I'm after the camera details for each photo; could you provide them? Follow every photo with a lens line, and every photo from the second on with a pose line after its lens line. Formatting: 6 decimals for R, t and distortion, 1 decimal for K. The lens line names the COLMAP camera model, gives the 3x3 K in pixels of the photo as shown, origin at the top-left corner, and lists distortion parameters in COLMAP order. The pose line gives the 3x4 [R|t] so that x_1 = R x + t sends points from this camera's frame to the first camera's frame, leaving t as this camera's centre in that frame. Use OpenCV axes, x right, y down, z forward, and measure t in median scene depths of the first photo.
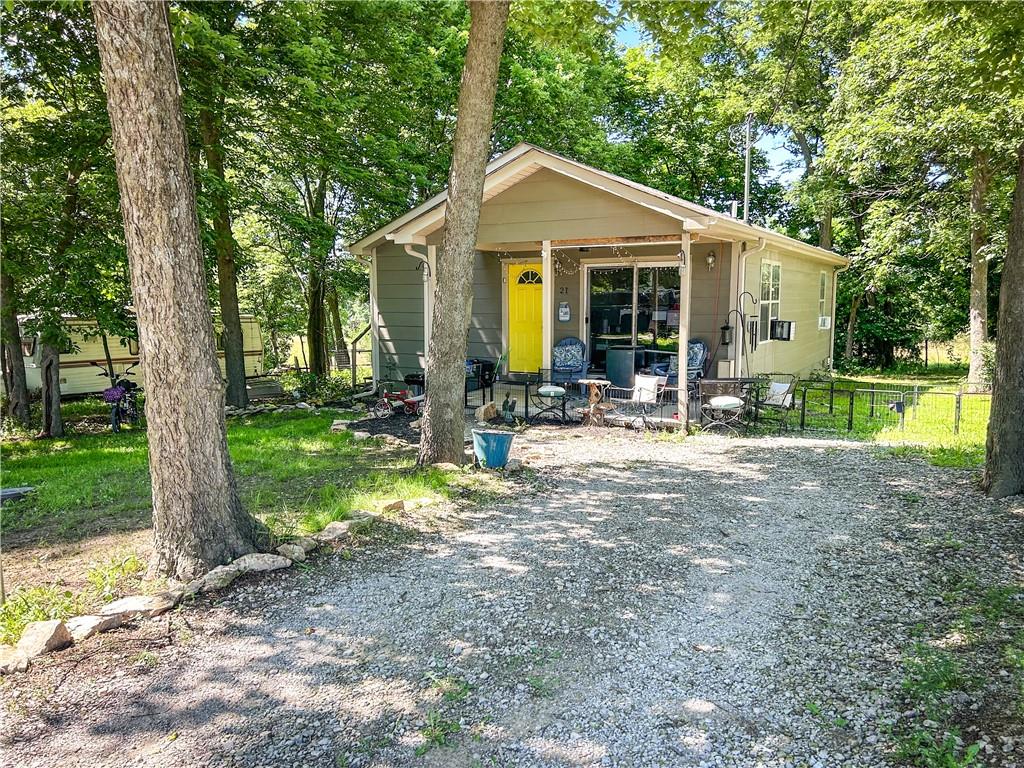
lens RADIAL K [[778.3, 0, 512.0], [0, 778.3, 384.0], [0, 0, 1]] dist [0.007032, -0.000329]
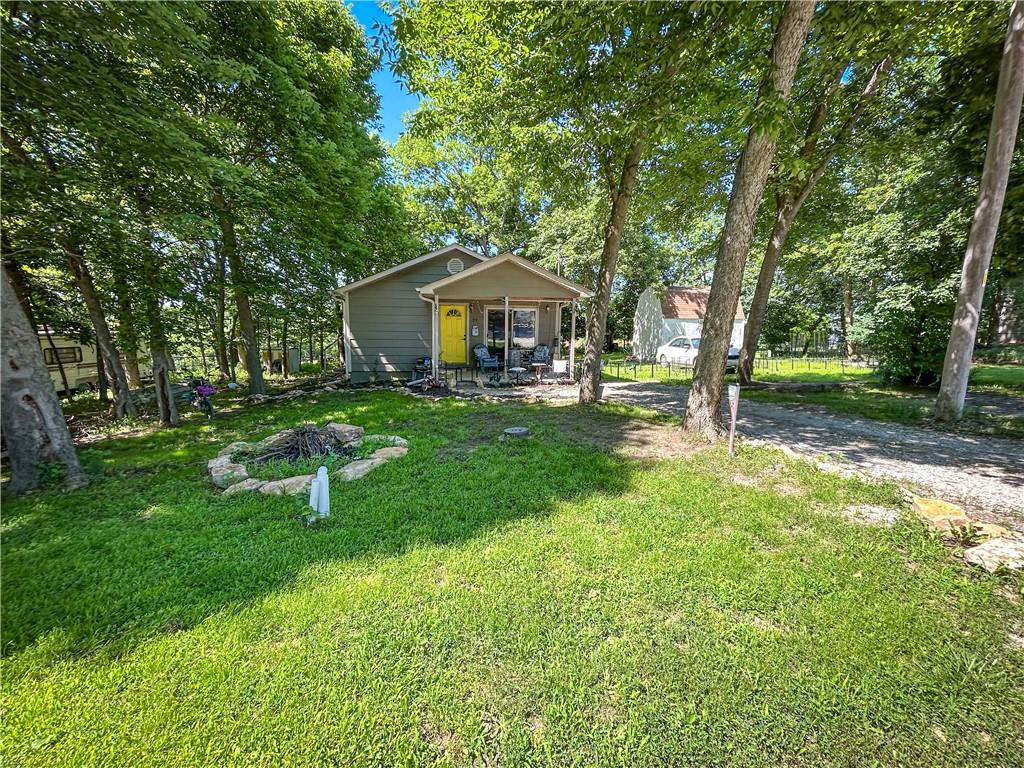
lens RADIAL K [[416.2, 0, 512.0], [0, 416.2, 384.0], [0, 0, 1]] dist [0.000149, 0.000001]
pose [[0.803346, -0.068559, 0.591553, -0.497856], [0.047845, 0.997570, 0.050641, -0.008483], [-0.593588, -0.012379, 0.804674, 0.093612]]
